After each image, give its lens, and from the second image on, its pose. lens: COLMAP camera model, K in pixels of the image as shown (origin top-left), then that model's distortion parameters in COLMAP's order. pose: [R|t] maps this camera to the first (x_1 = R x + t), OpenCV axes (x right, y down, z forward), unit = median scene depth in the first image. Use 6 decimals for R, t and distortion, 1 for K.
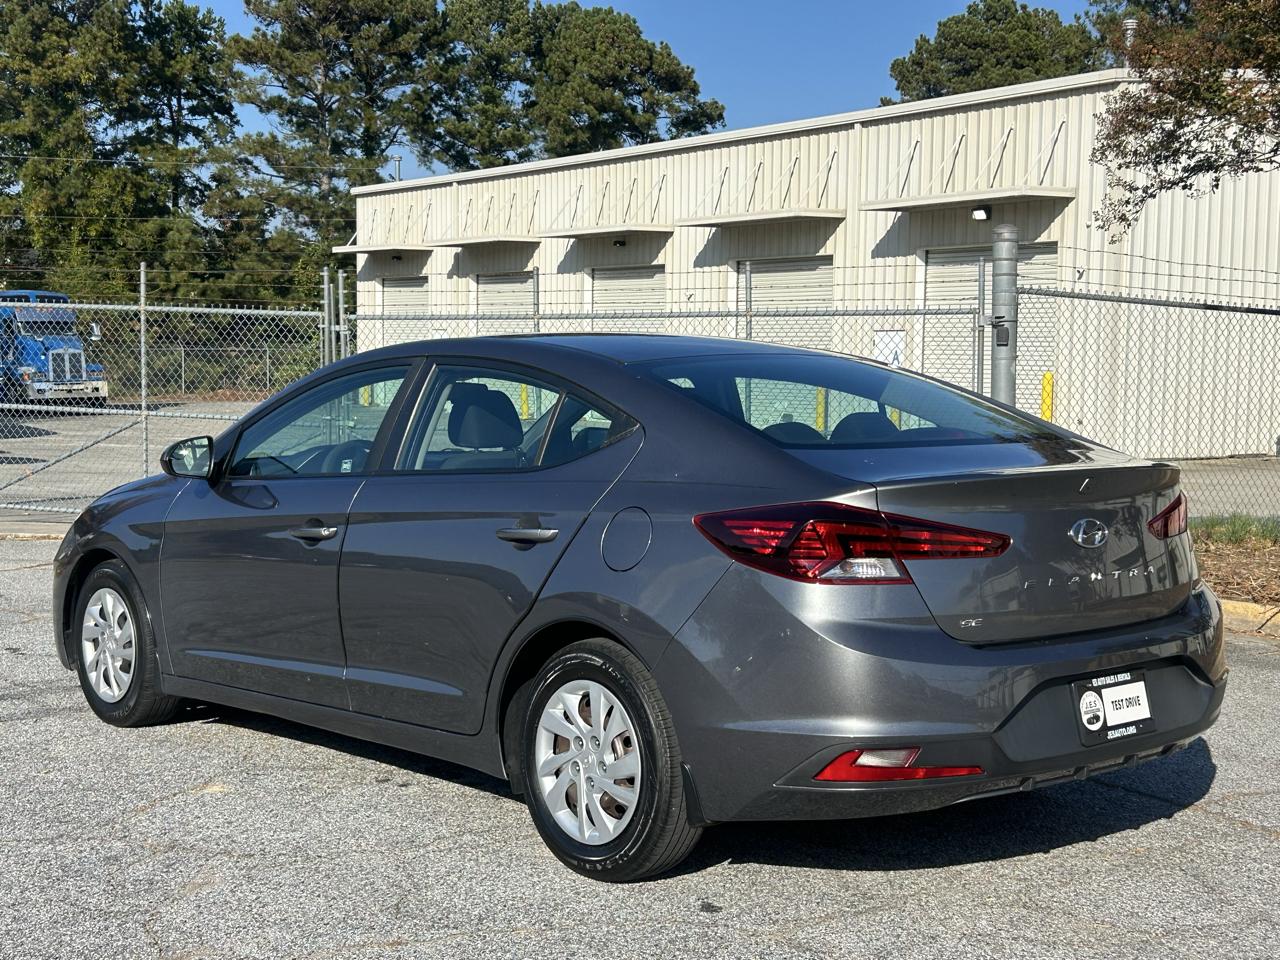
lens RADIAL K [[1841.1, 0, 650.7], [0, 1841.1, 485.9], [0, 0, 1]] dist [0.082243, 0.000000]
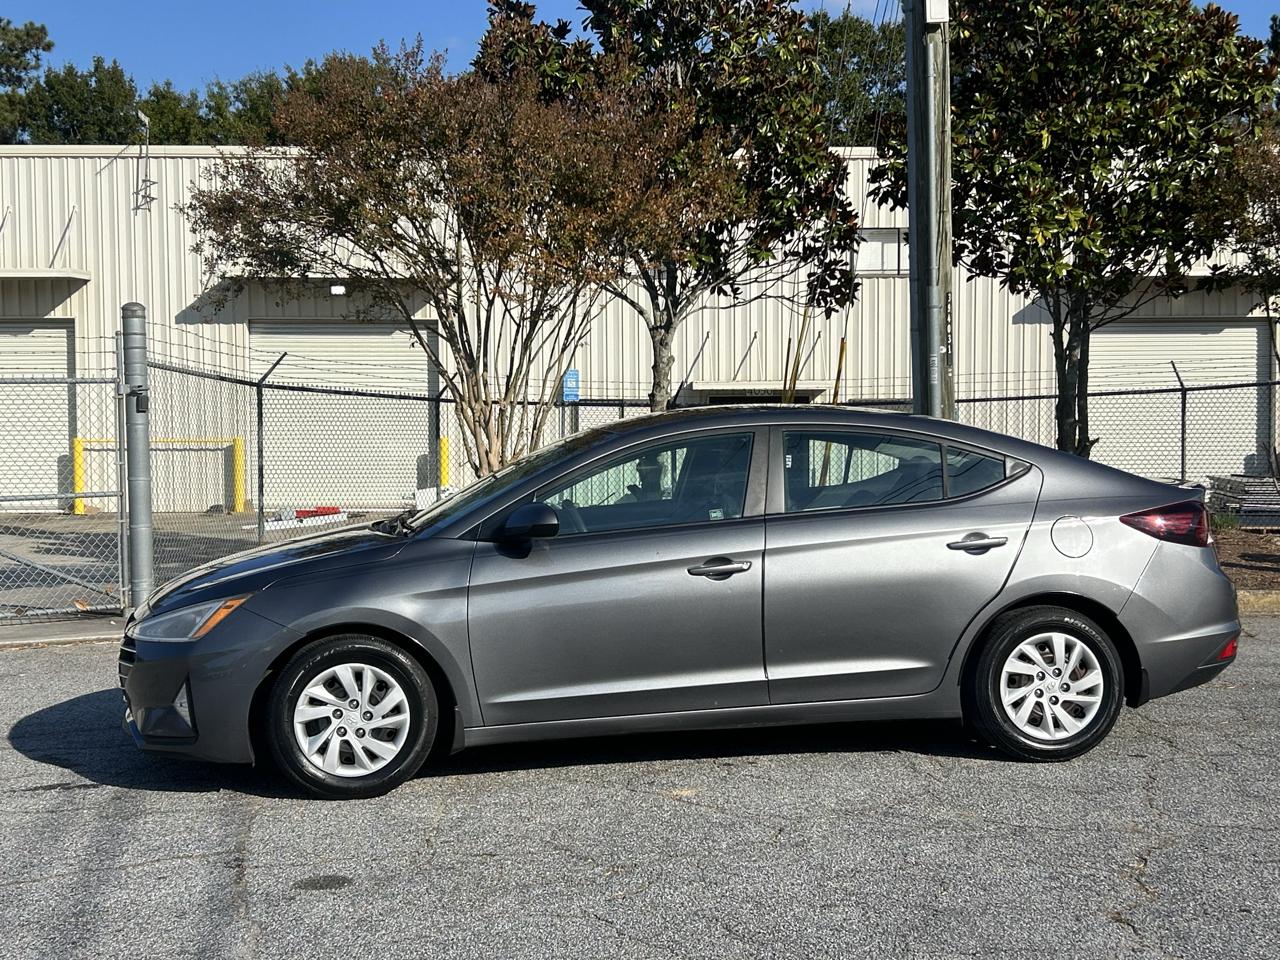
lens RADIAL K [[1764.1, 0, 643.0], [0, 1764.1, 487.2], [0, 0, 1]] dist [0.059711, 0.000000]
pose [[0.557207, -0.044488, 0.829181, -0.185800], [0.069254, 0.997575, 0.006985, -0.006390], [-0.827481, 0.053532, 0.558937, 0.058159]]
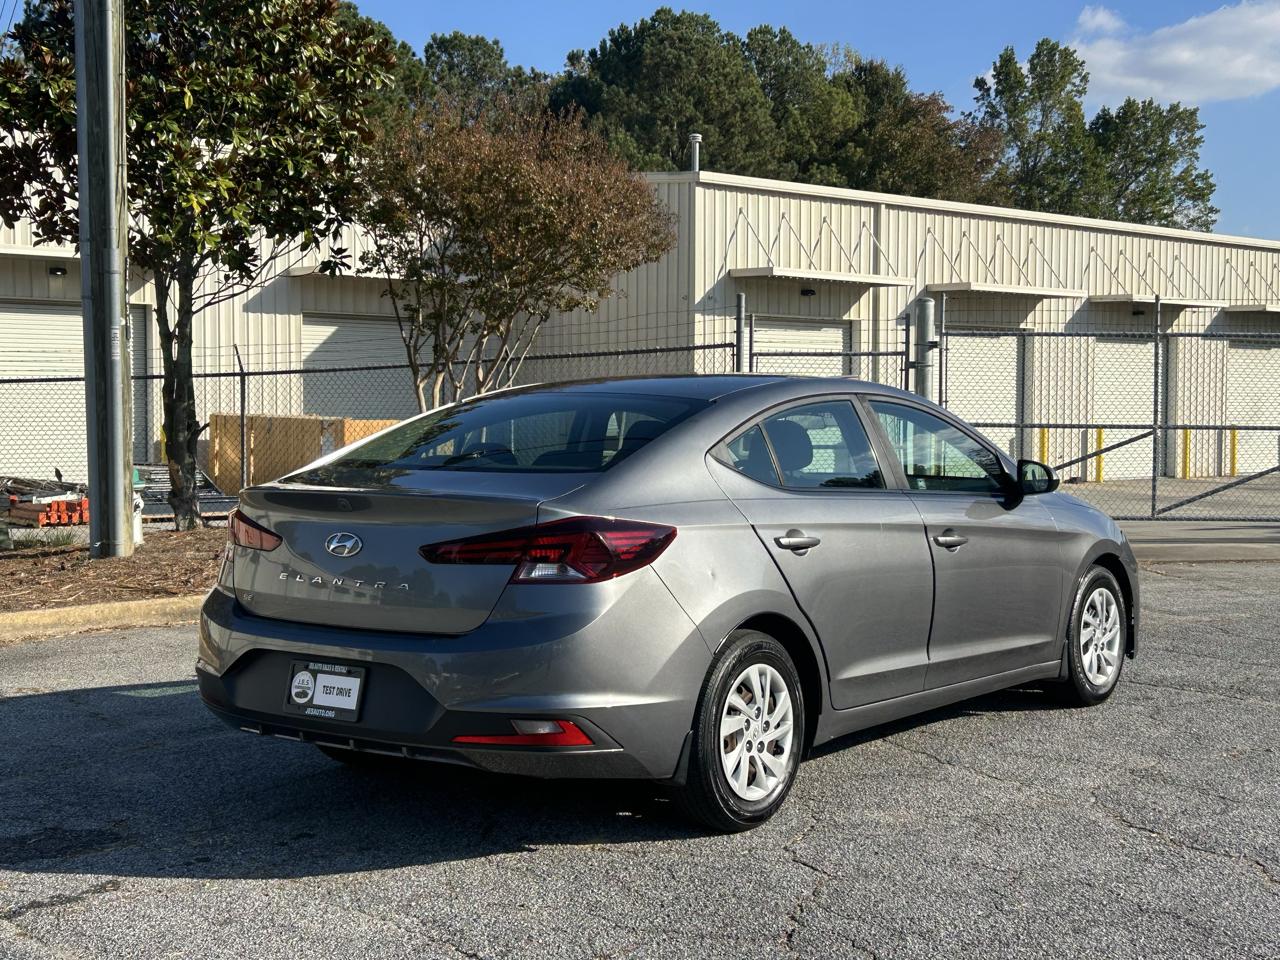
lens RADIAL K [[1764.1, 0, 649.3], [0, 1764.1, 479.7], [0, 0, 1]] dist [0.059711, 0.000000]
pose [[-0.129559, -0.050031, 0.990309, -0.181918], [0.066817, 0.996016, 0.059061, -0.012353], [-0.989318, 0.073821, -0.125700, 0.167694]]
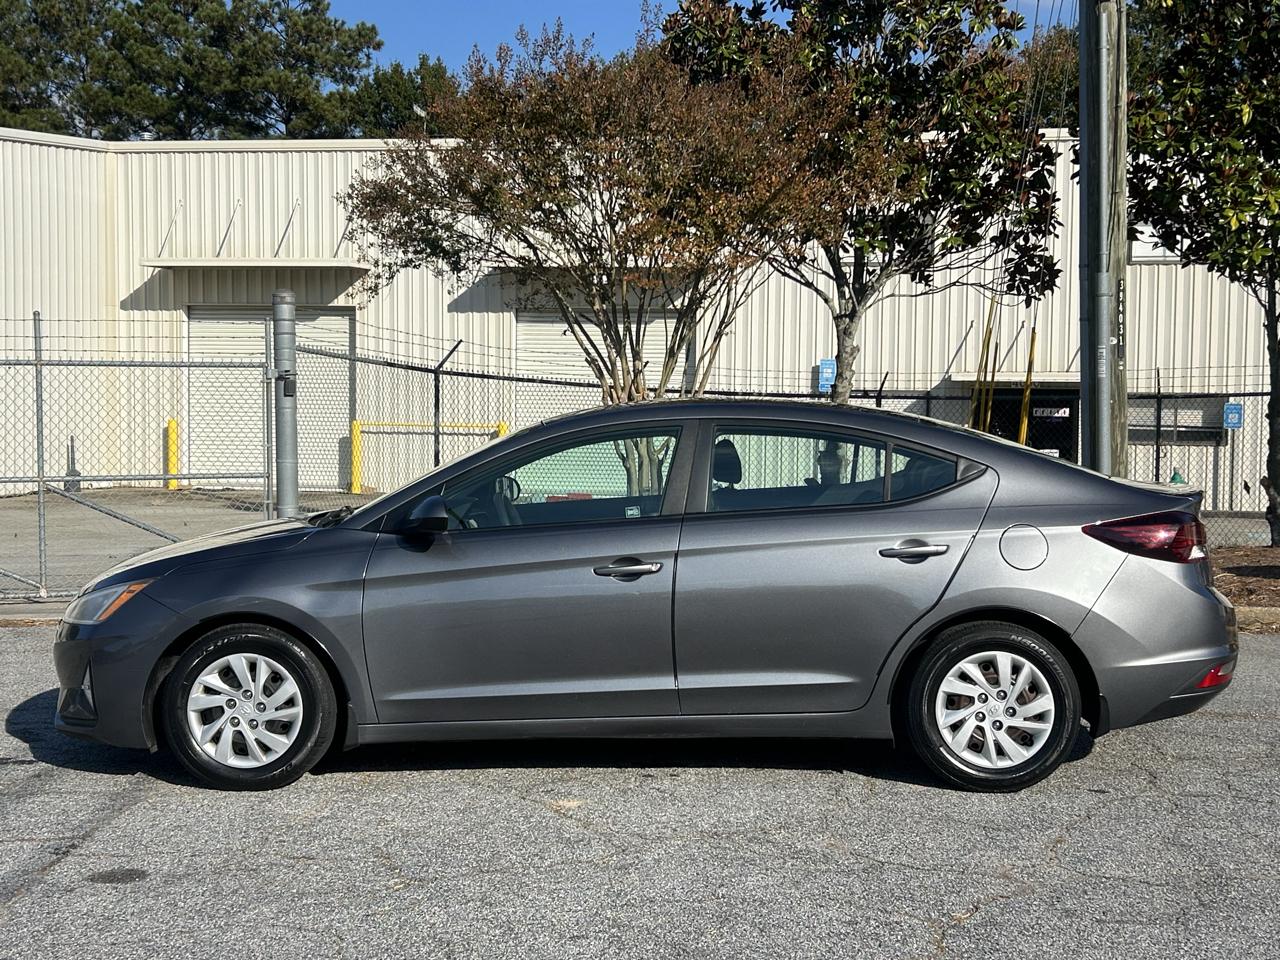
lens RADIAL K [[1764.1, 0, 633.5], [0, 1764.1, 487.5], [0, 0, 1]] dist [0.059711, 0.000000]
pose [[0.707915, -0.034371, 0.705460, -0.151465], [0.046327, 0.998924, 0.002180, -0.004512], [-0.704776, 0.031139, 0.708746, 0.030484]]
